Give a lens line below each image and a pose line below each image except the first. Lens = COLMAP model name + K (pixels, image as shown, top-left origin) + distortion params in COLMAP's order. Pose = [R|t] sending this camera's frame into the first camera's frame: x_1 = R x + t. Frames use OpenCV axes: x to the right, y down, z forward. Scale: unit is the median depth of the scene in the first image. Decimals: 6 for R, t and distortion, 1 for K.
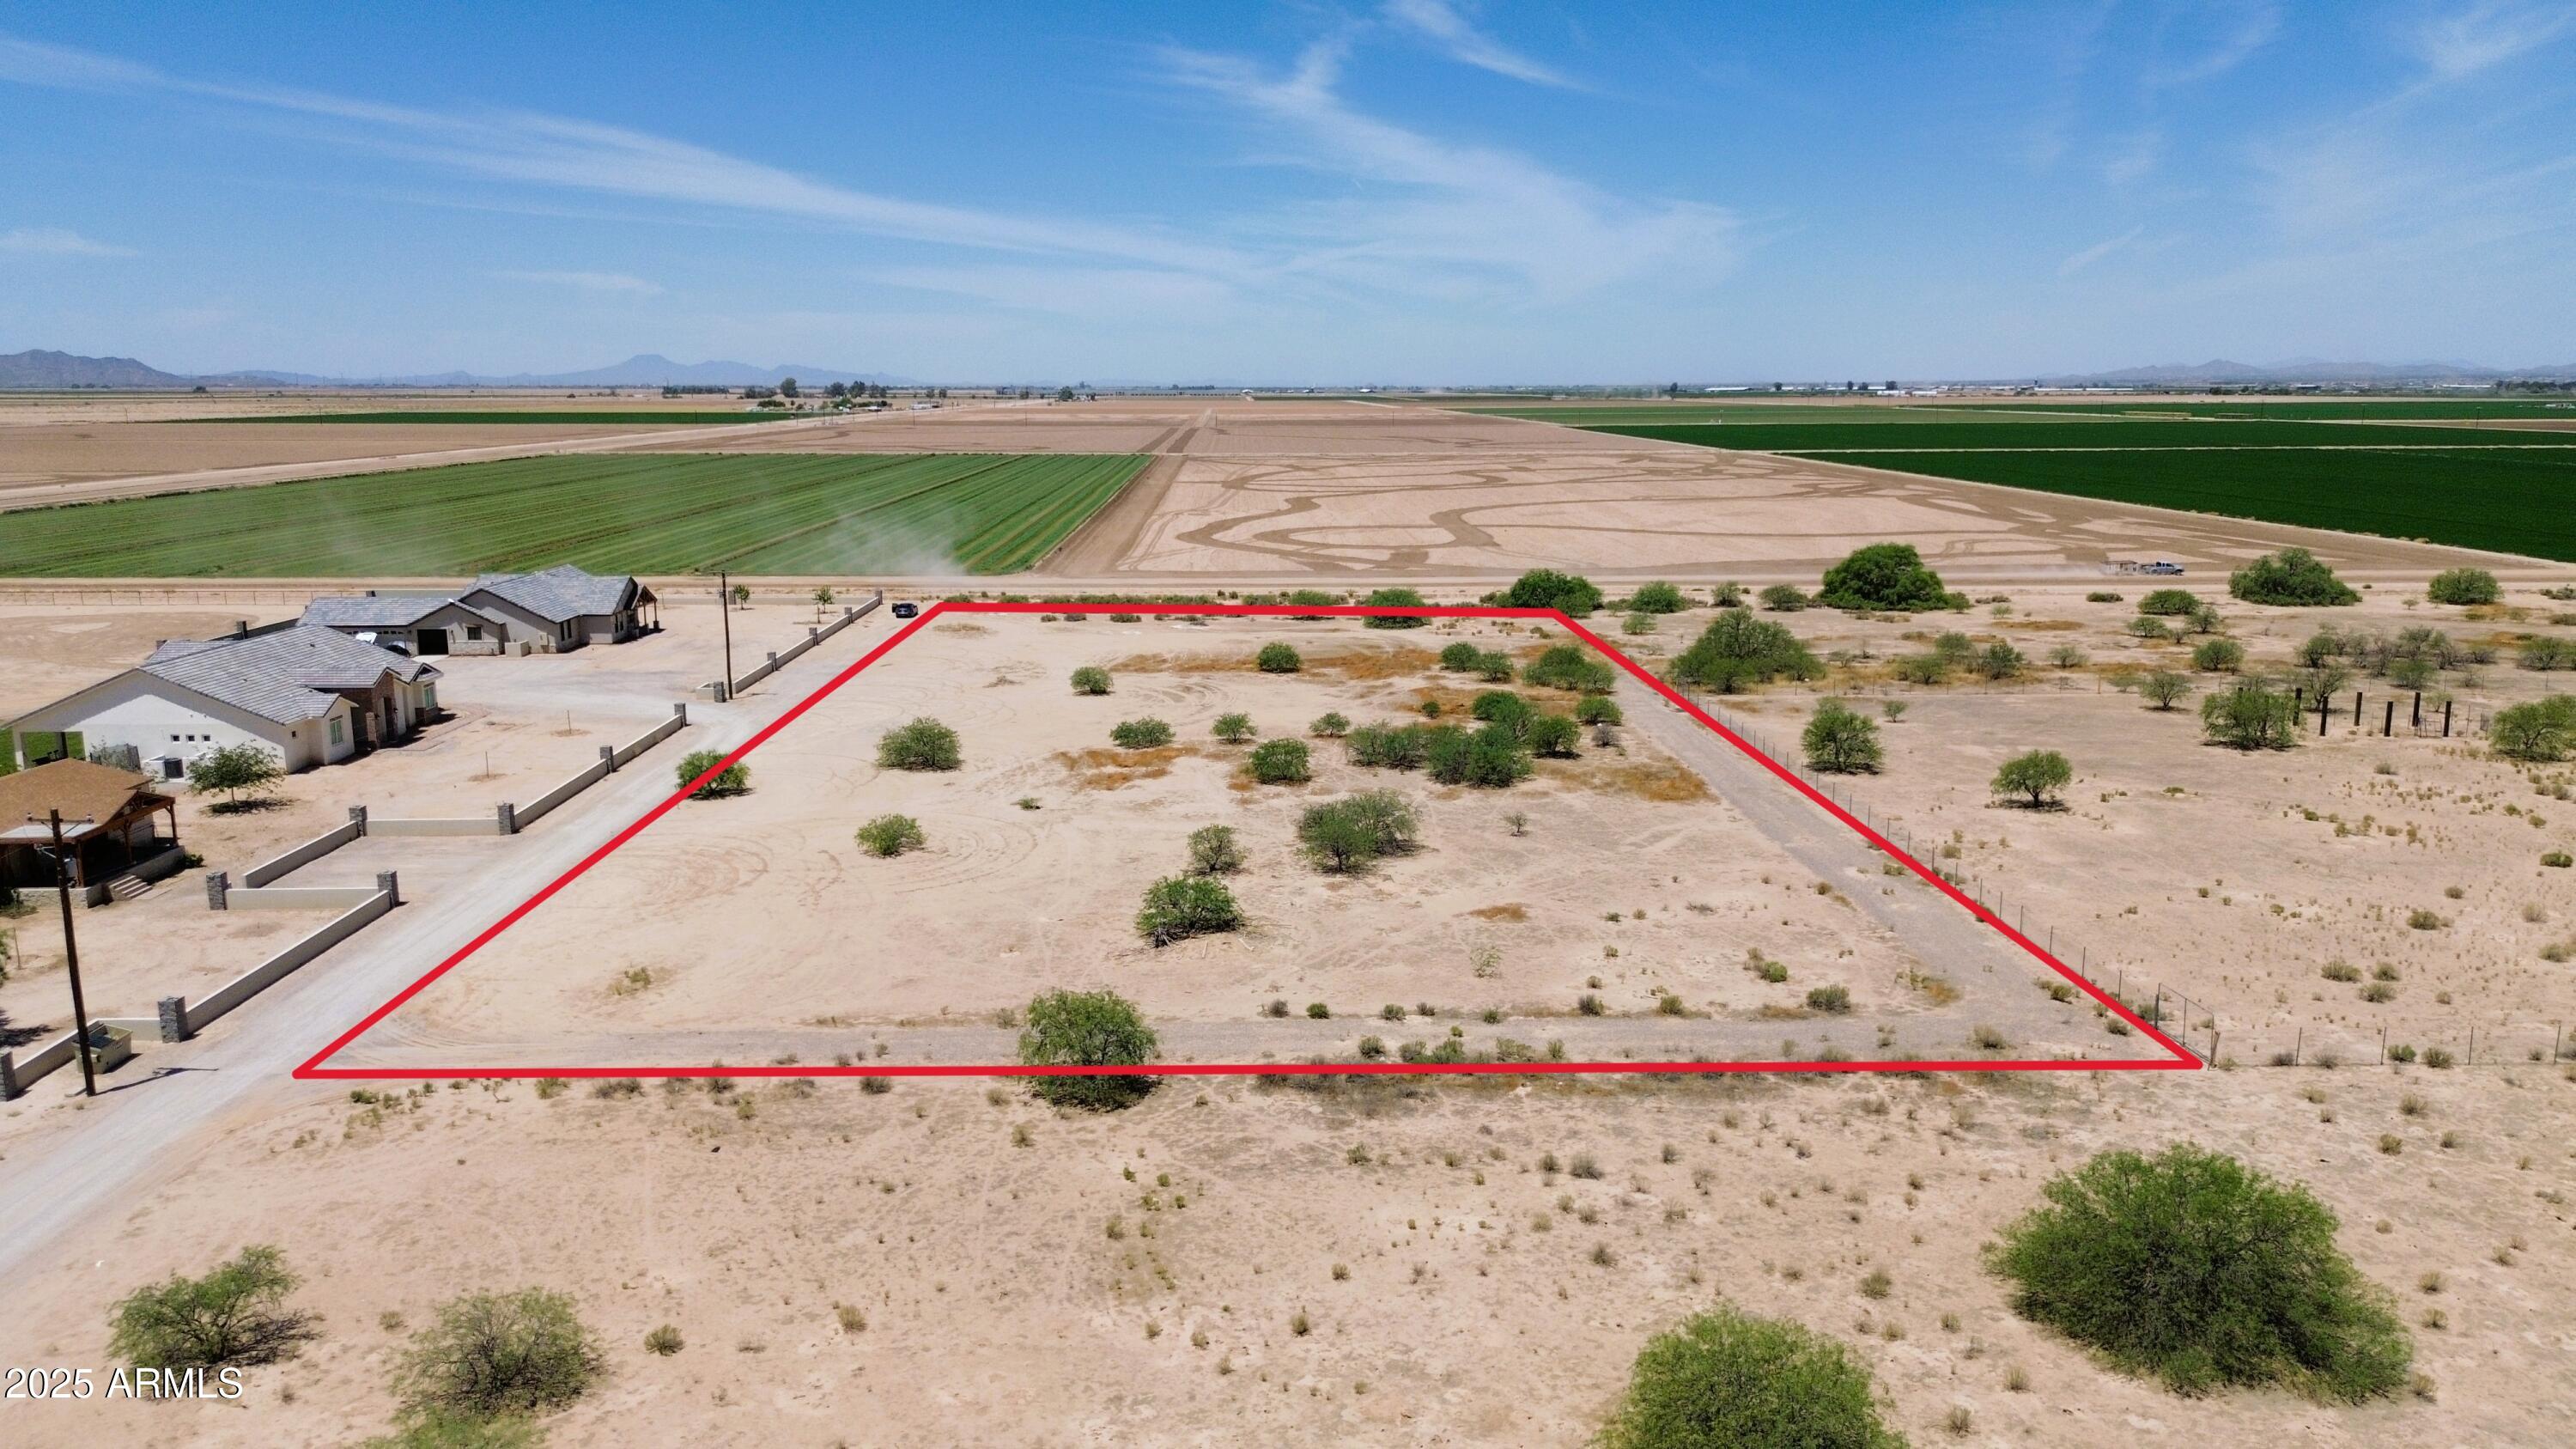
lens RADIAL K [[1833.4, 0, 1288.0], [0, 1833.4, 724.5], [0, 0, 1]] dist [0.075095, -0.085964]
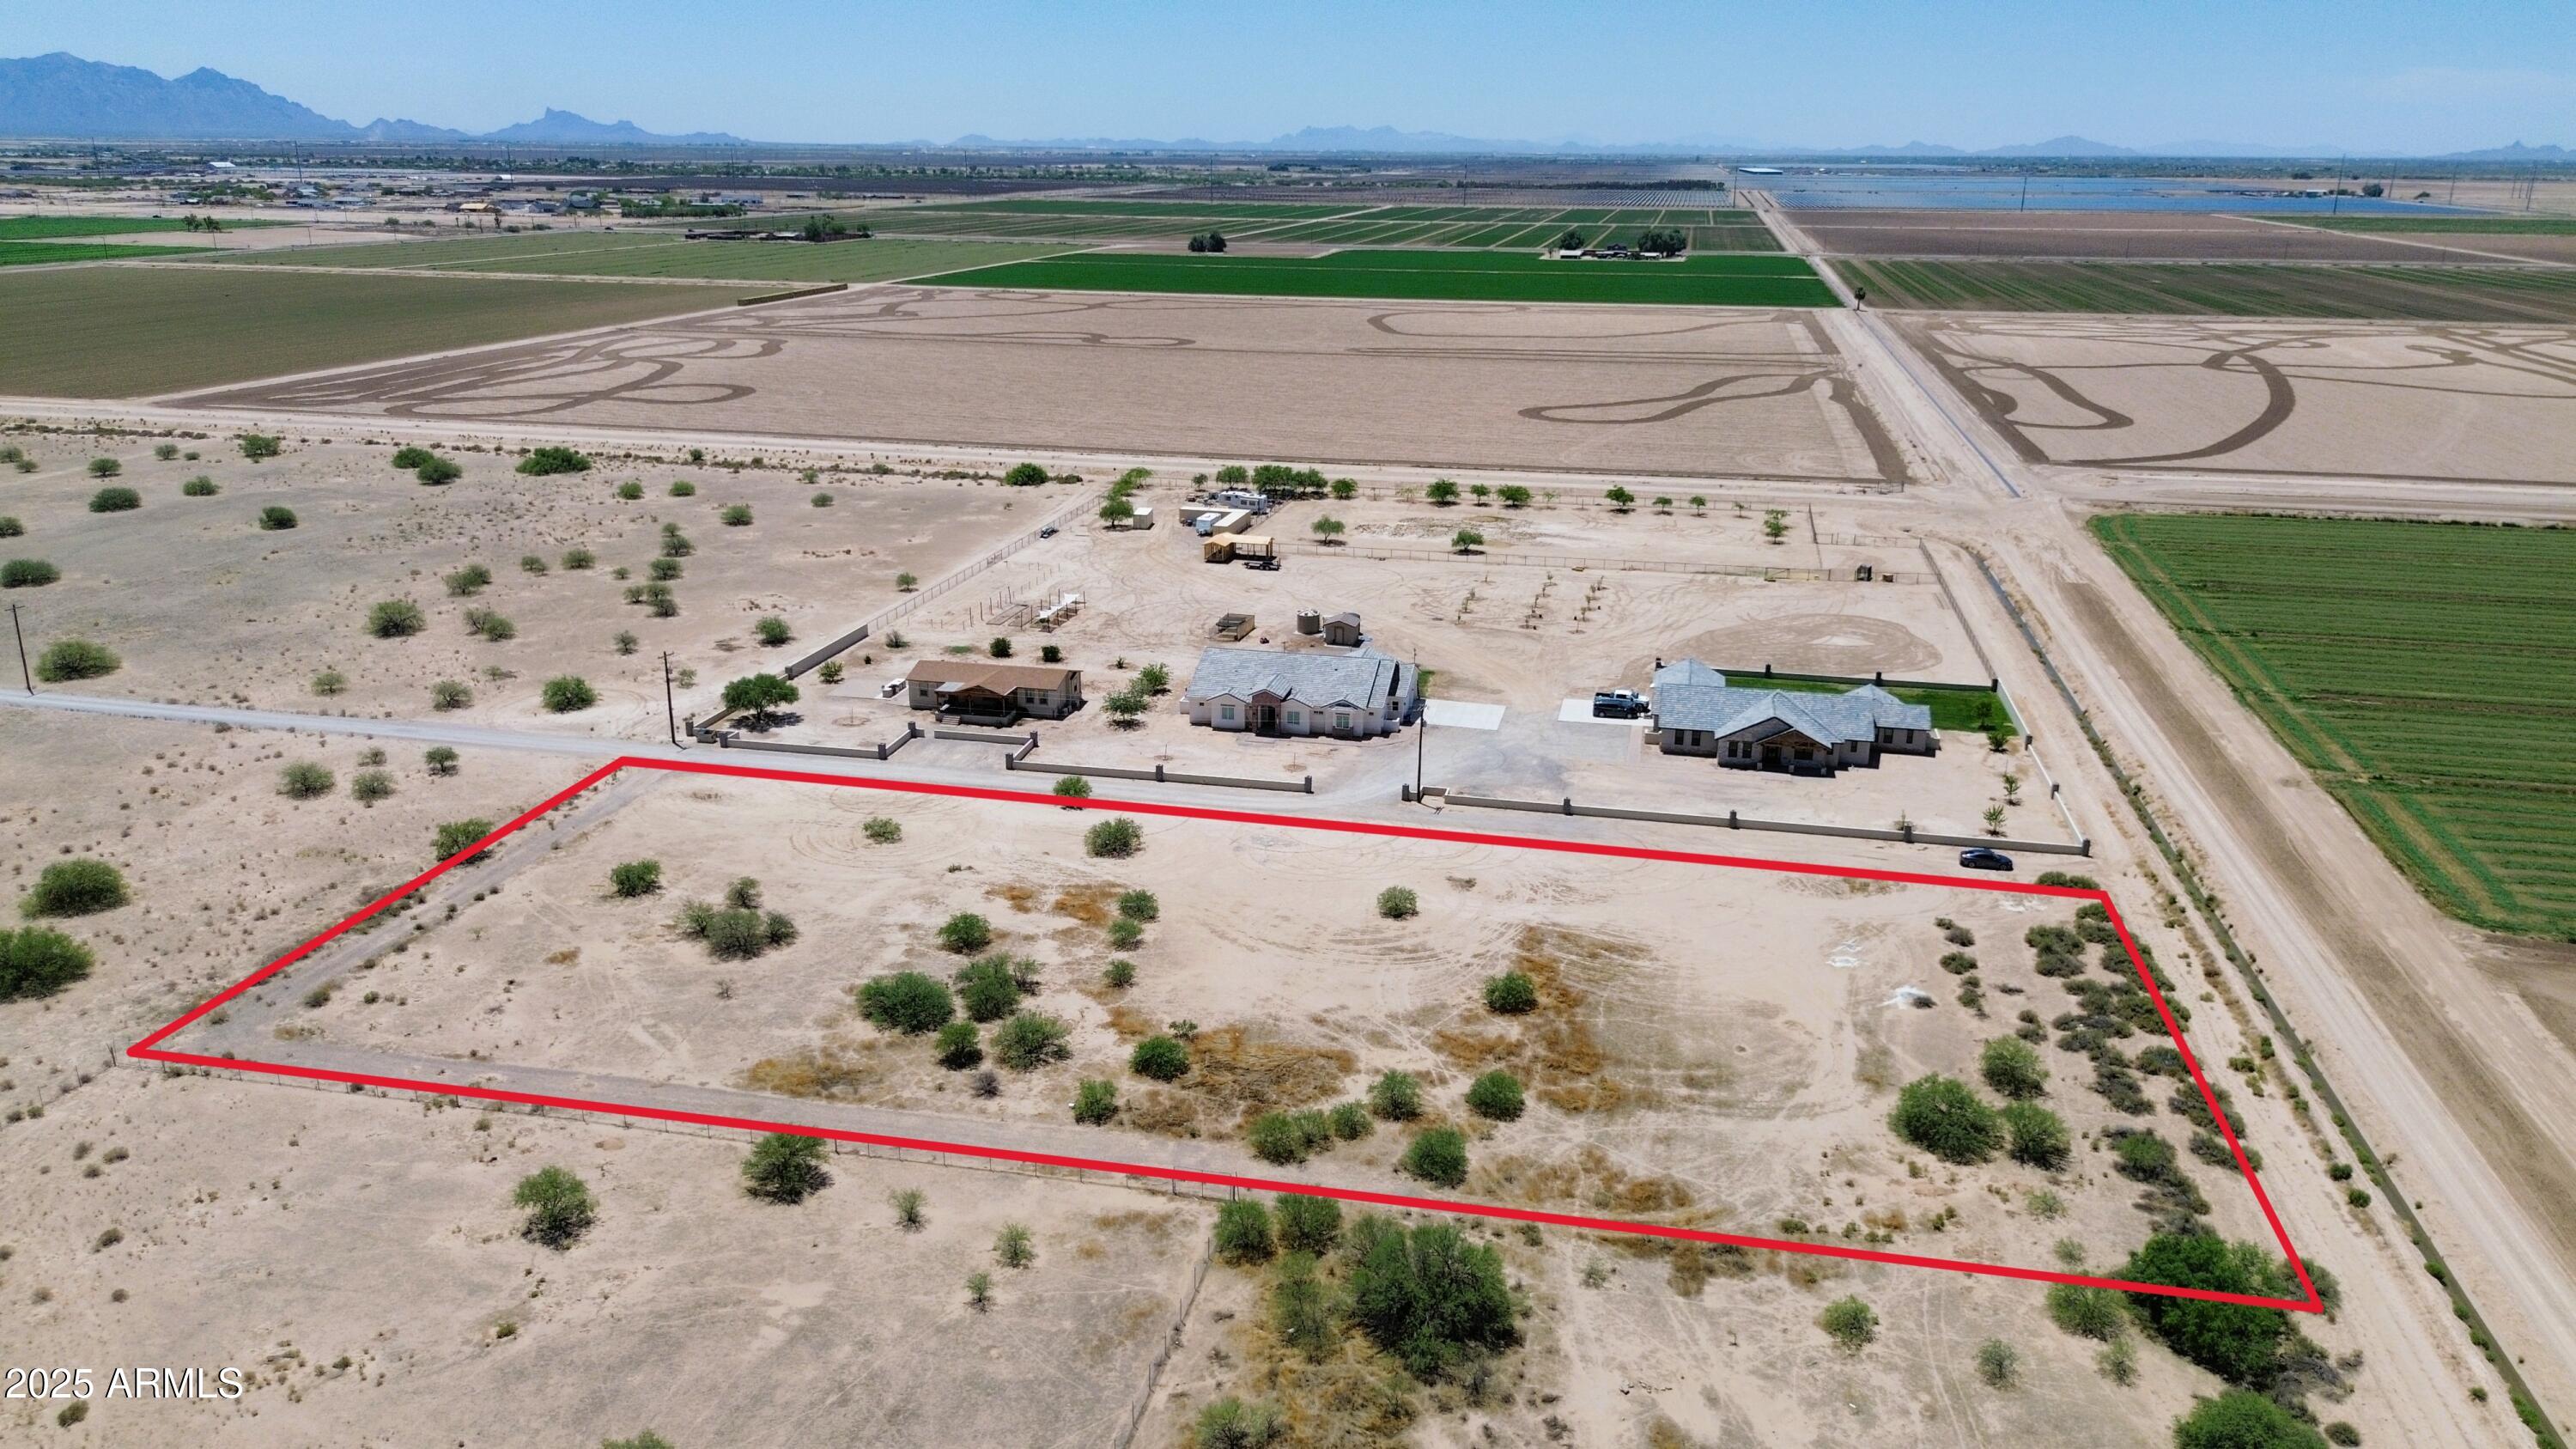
lens RADIAL K [[1833.4, 0, 1288.0], [0, 1833.4, 724.5], [0, 0, 1]] dist [0.075095, -0.085964]
pose [[-0.236808, 0.293400, -0.926196, 1.441895], [-0.186993, 0.921724, 0.339793, -0.783361], [0.953392, 0.253658, -0.163407, 1.809402]]
